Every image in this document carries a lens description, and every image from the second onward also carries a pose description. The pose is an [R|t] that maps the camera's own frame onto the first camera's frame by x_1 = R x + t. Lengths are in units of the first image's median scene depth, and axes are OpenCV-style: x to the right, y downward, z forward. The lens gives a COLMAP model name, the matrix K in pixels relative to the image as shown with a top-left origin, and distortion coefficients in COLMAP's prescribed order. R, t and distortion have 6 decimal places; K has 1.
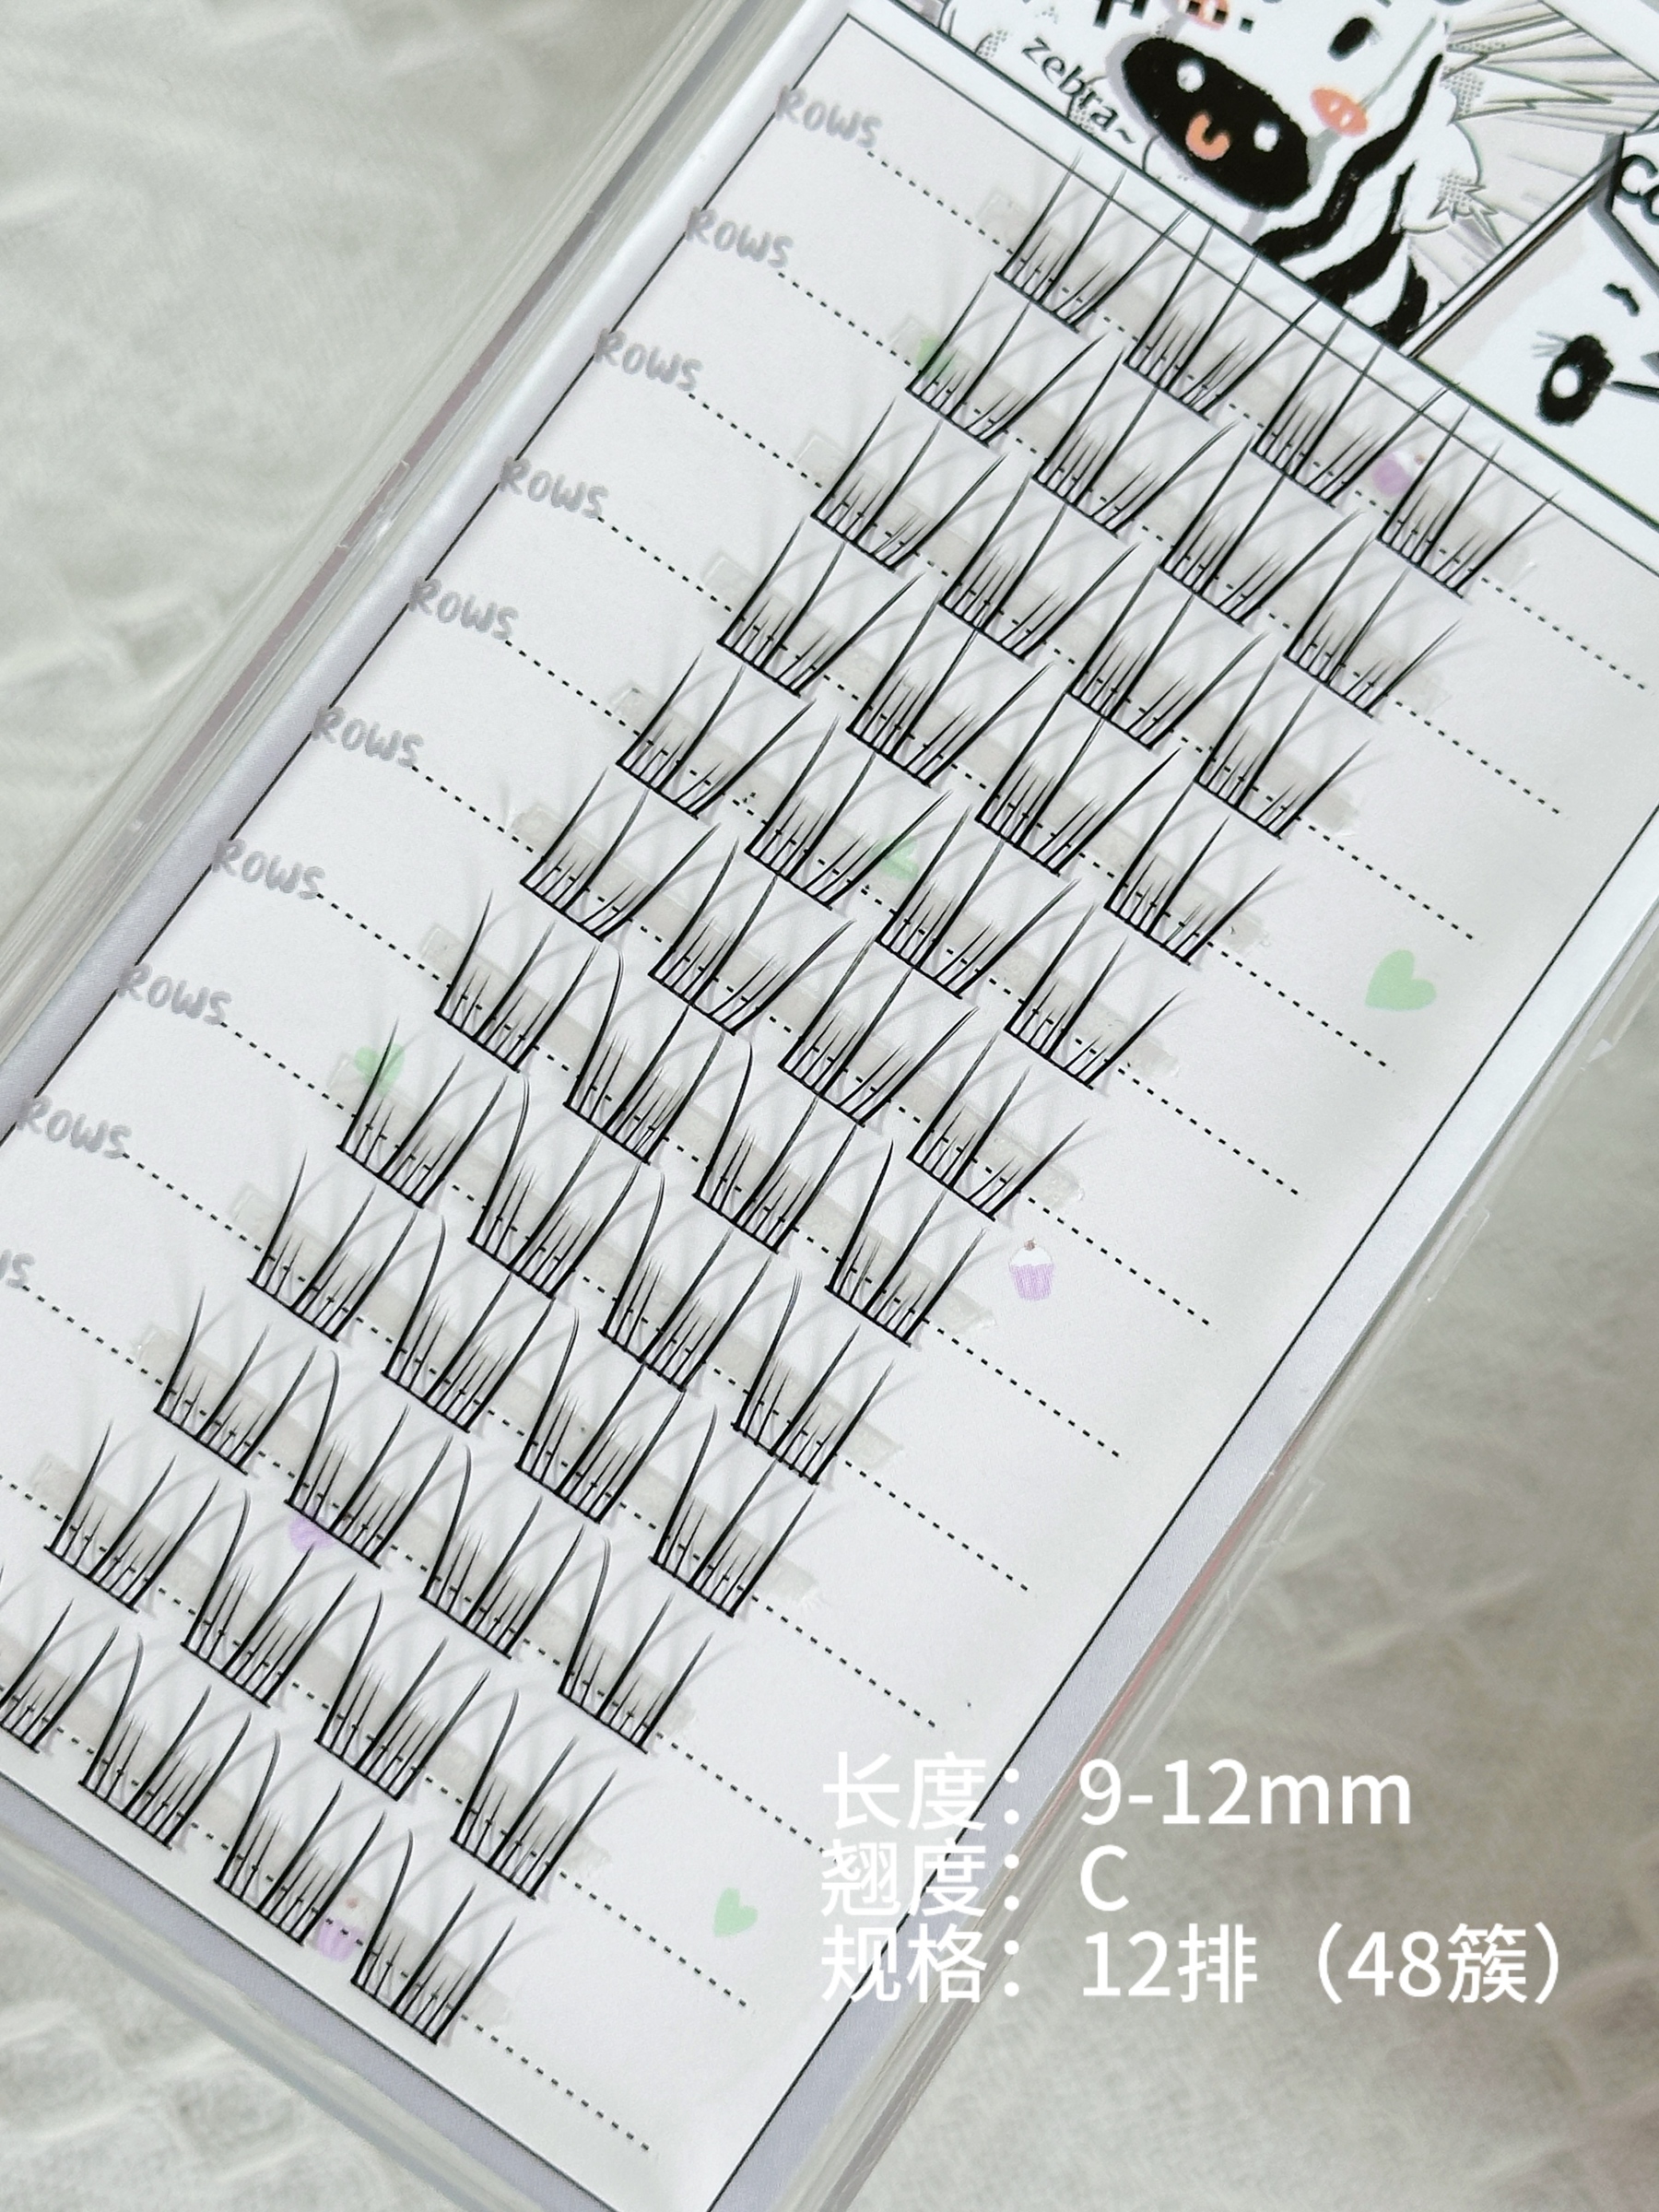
lens RADIAL K [[4390.2, 0, 829.5], [0, 4390.2, 1106.0], [0, 0, 1]] dist [0.152758, -0.437211]
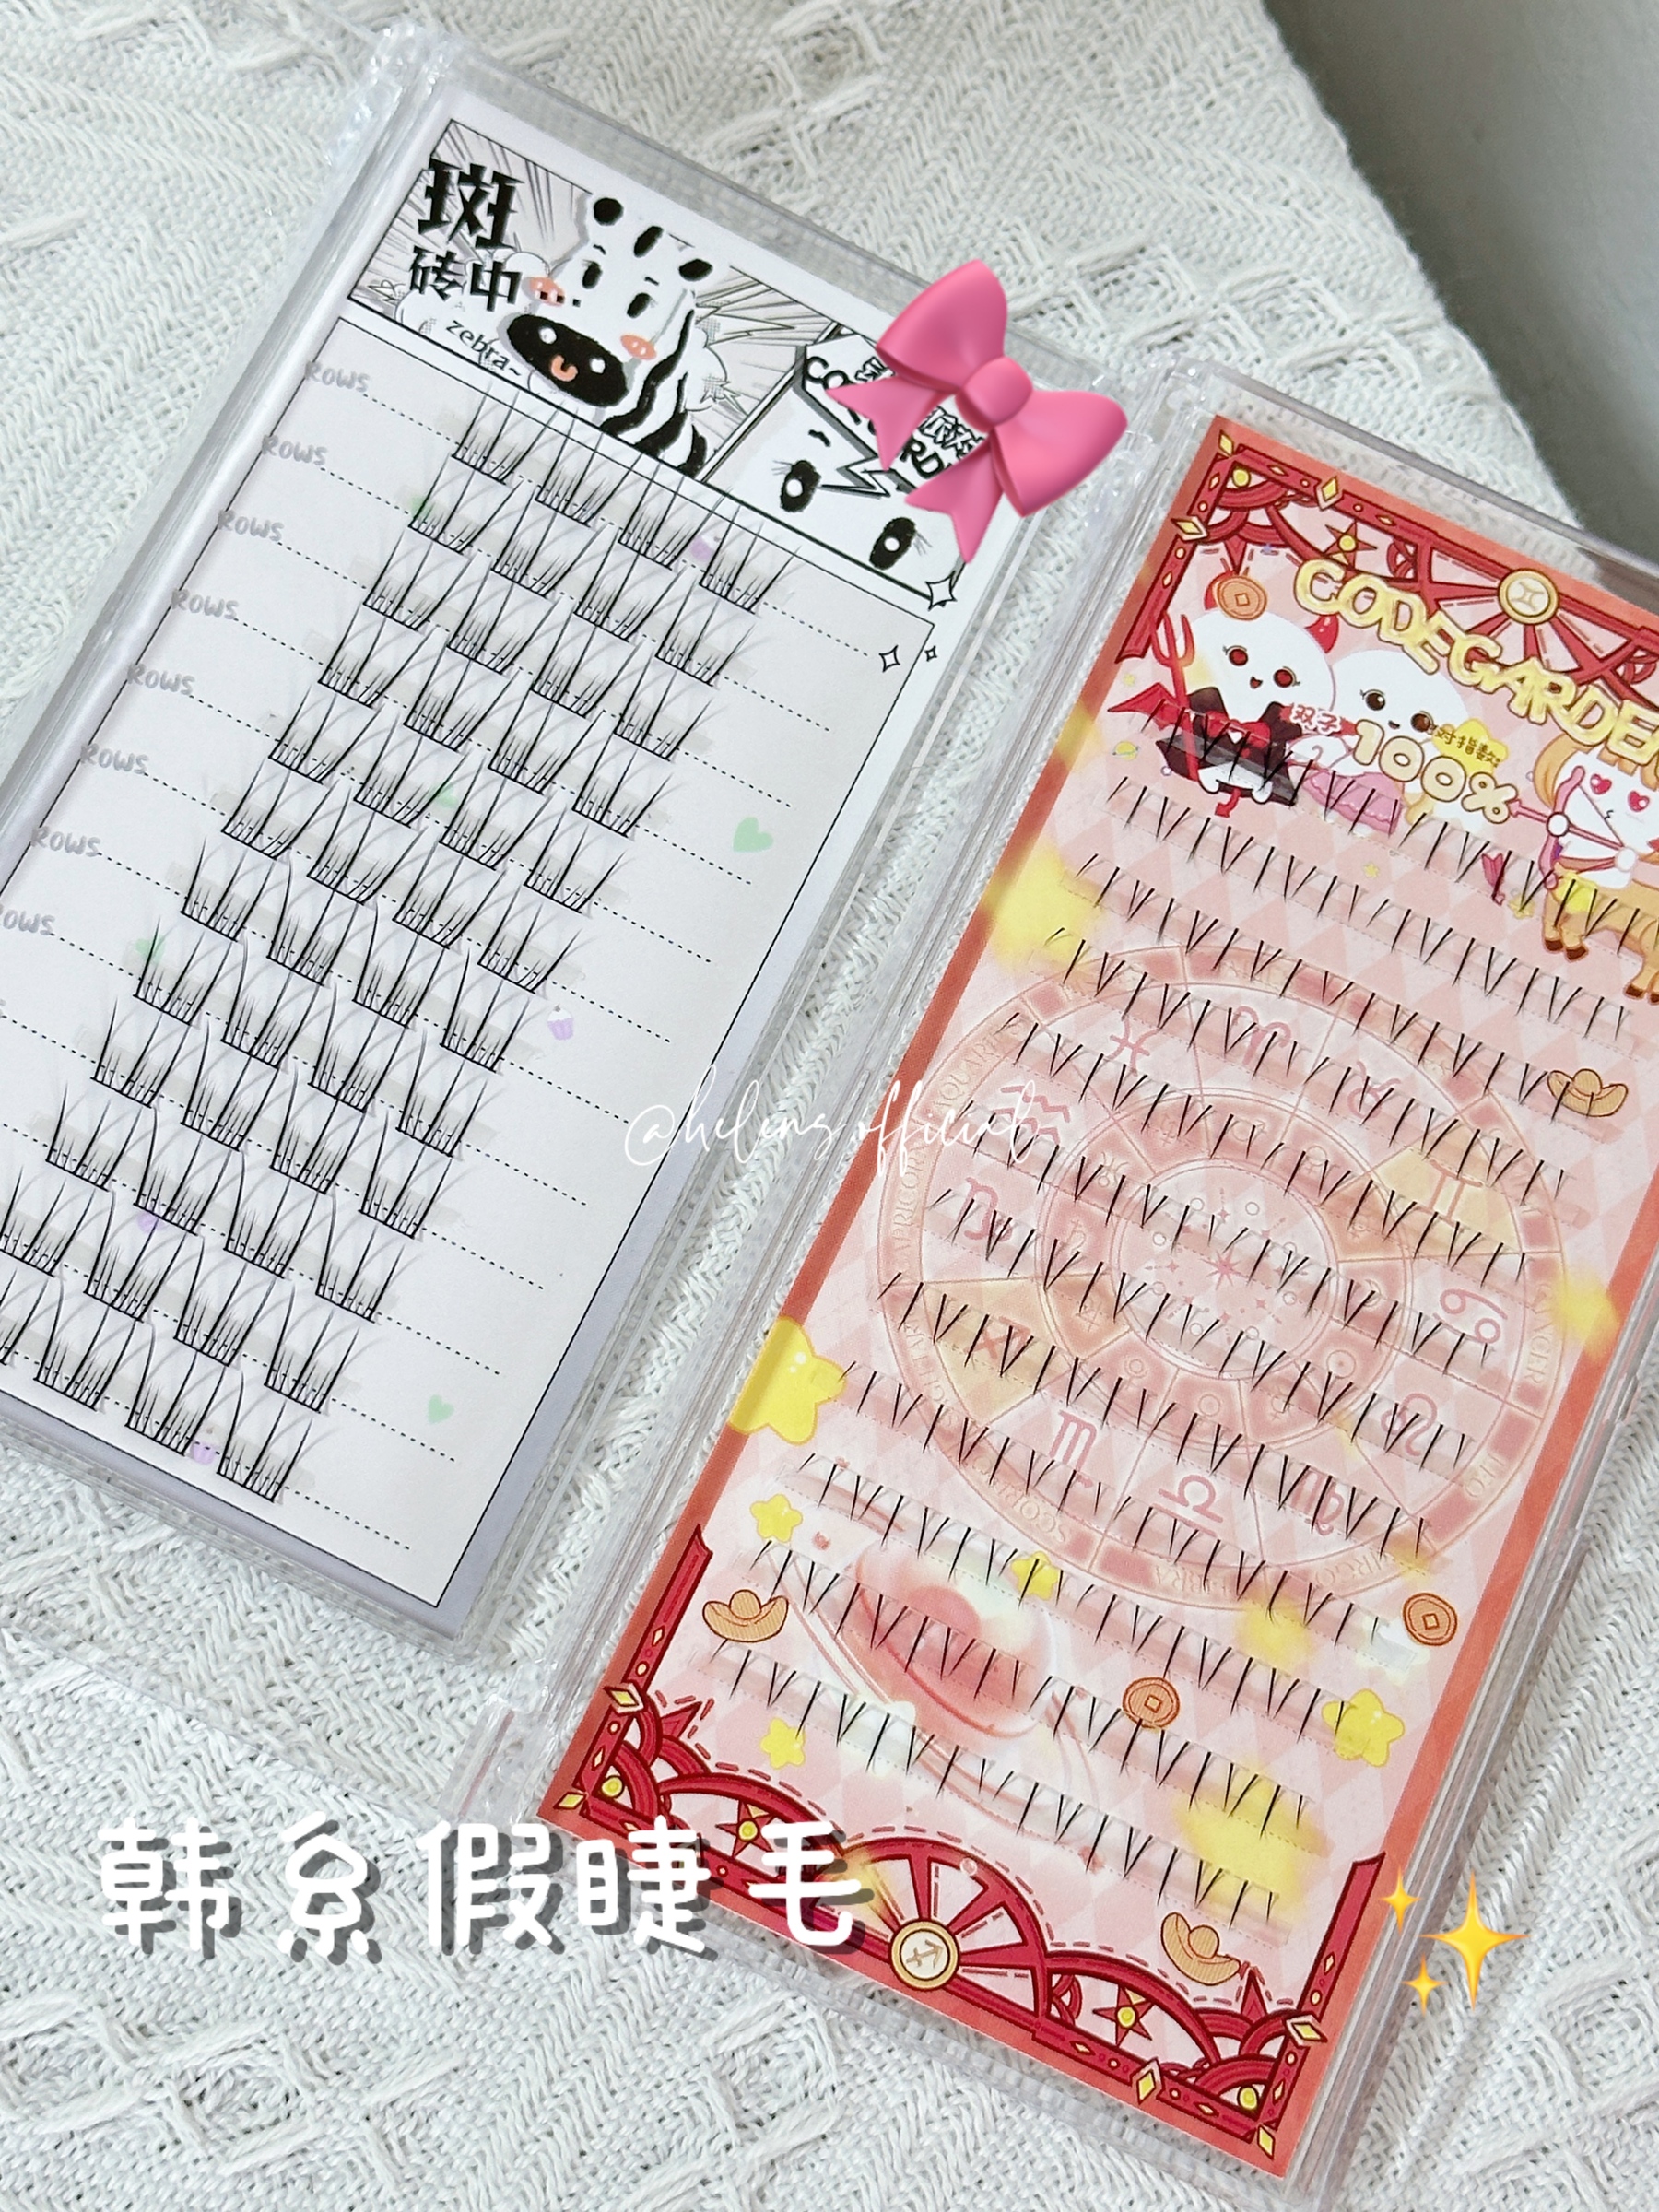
lens RADIAL K [[4390.2, 0, 829.5], [0, 4390.2, 1106.0], [0, 0, 1]] dist [0.152758, -0.437211]
pose [[0.977952, -0.126461, 0.166188, -0.132486], [0.146310, 0.982746, -0.113157, 0.266652], [-0.149010, 0.134978, 0.979580, -0.631625]]
